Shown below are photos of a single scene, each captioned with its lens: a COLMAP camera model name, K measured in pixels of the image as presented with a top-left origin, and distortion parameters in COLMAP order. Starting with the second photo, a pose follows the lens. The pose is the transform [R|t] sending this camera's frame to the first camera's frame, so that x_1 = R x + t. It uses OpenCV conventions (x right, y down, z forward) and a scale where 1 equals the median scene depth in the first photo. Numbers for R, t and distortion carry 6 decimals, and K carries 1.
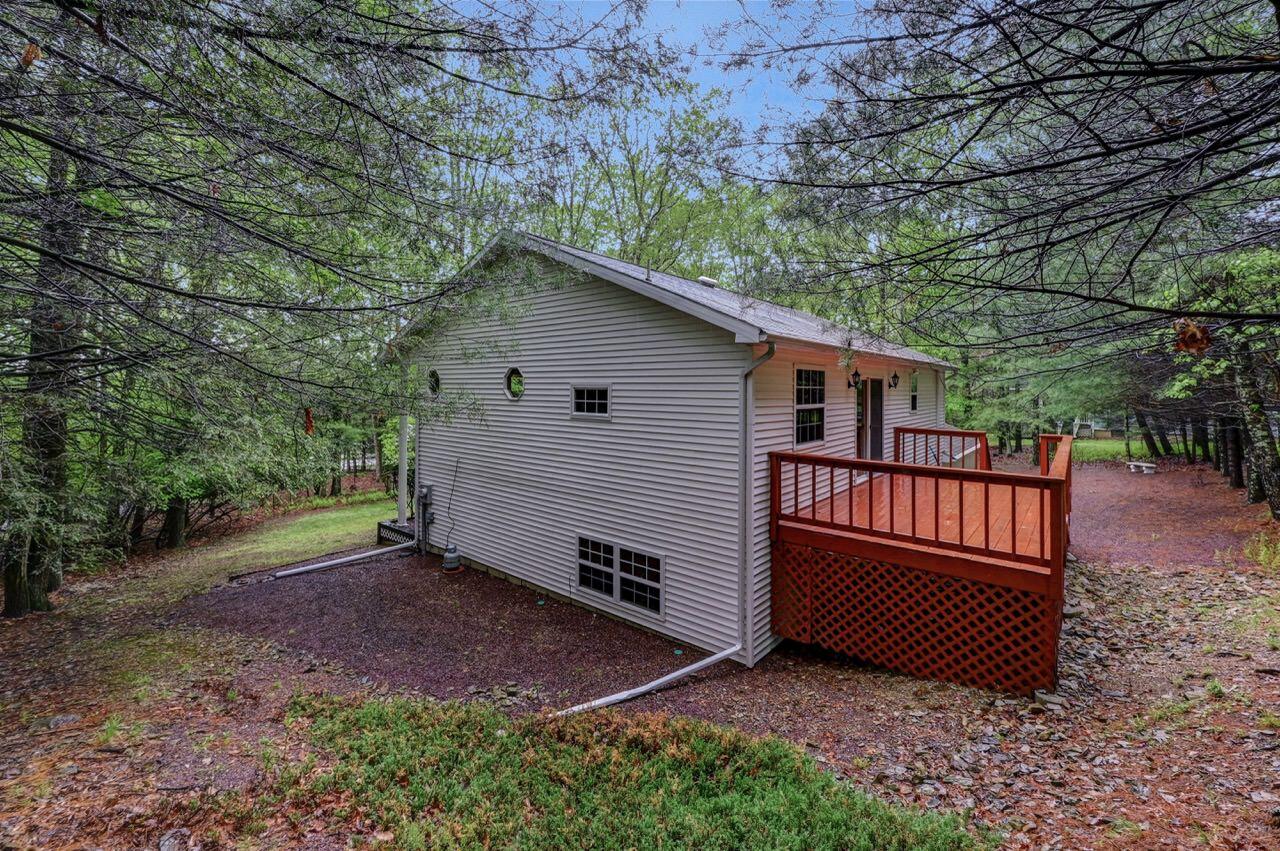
lens RADIAL K [[538.6, 0, 642.6], [0, 538.6, 390.6], [0, 0, 1]] dist [-0.000869, -0.000160]
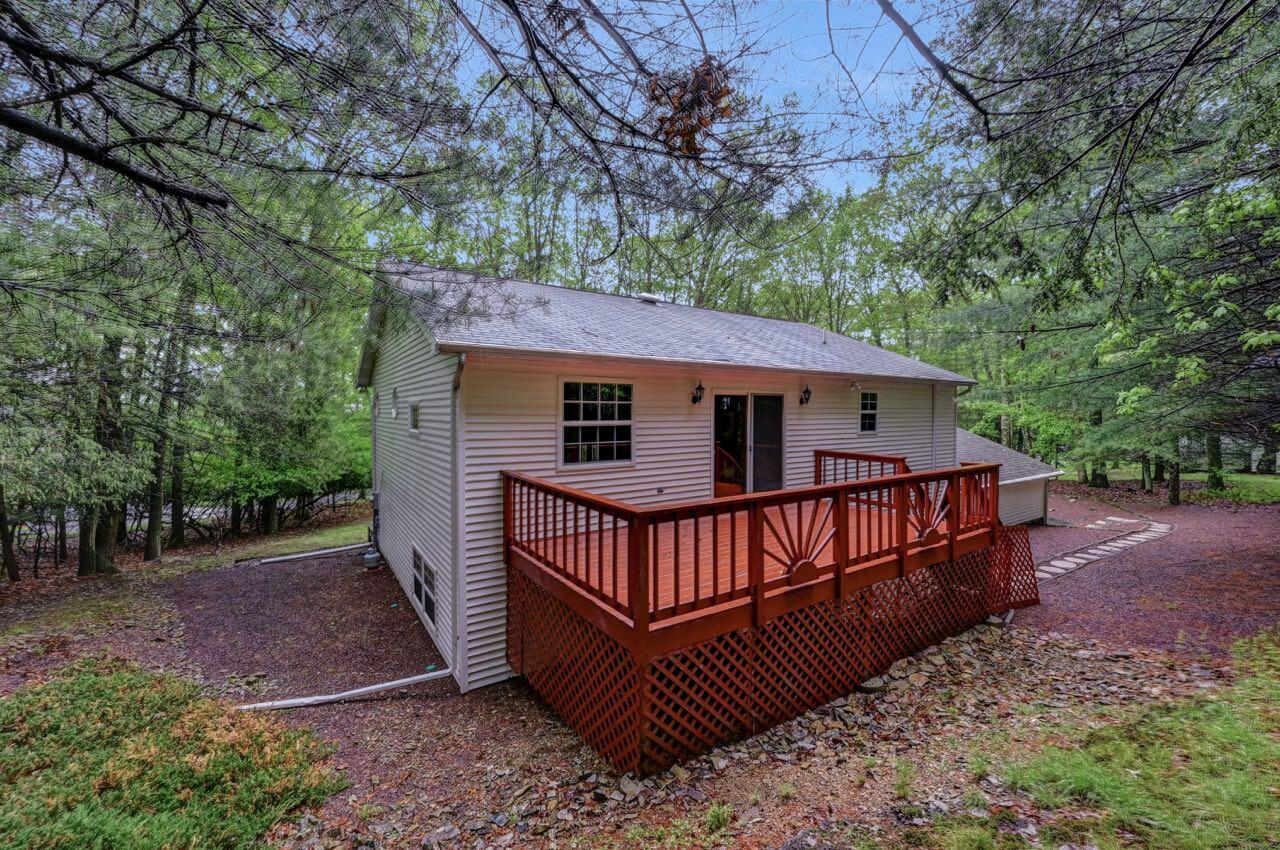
lens RADIAL K [[510.3, 0, 640.4], [0, 510.3, 421.2], [0, 0, 1]] dist [-0.002453, -0.000286]
pose [[0.959909, 0.001650, -0.280308, 0.692154], [0.003189, 0.999854, 0.016806, 0.011595], [0.280295, -0.017026, 0.959763, 0.200111]]
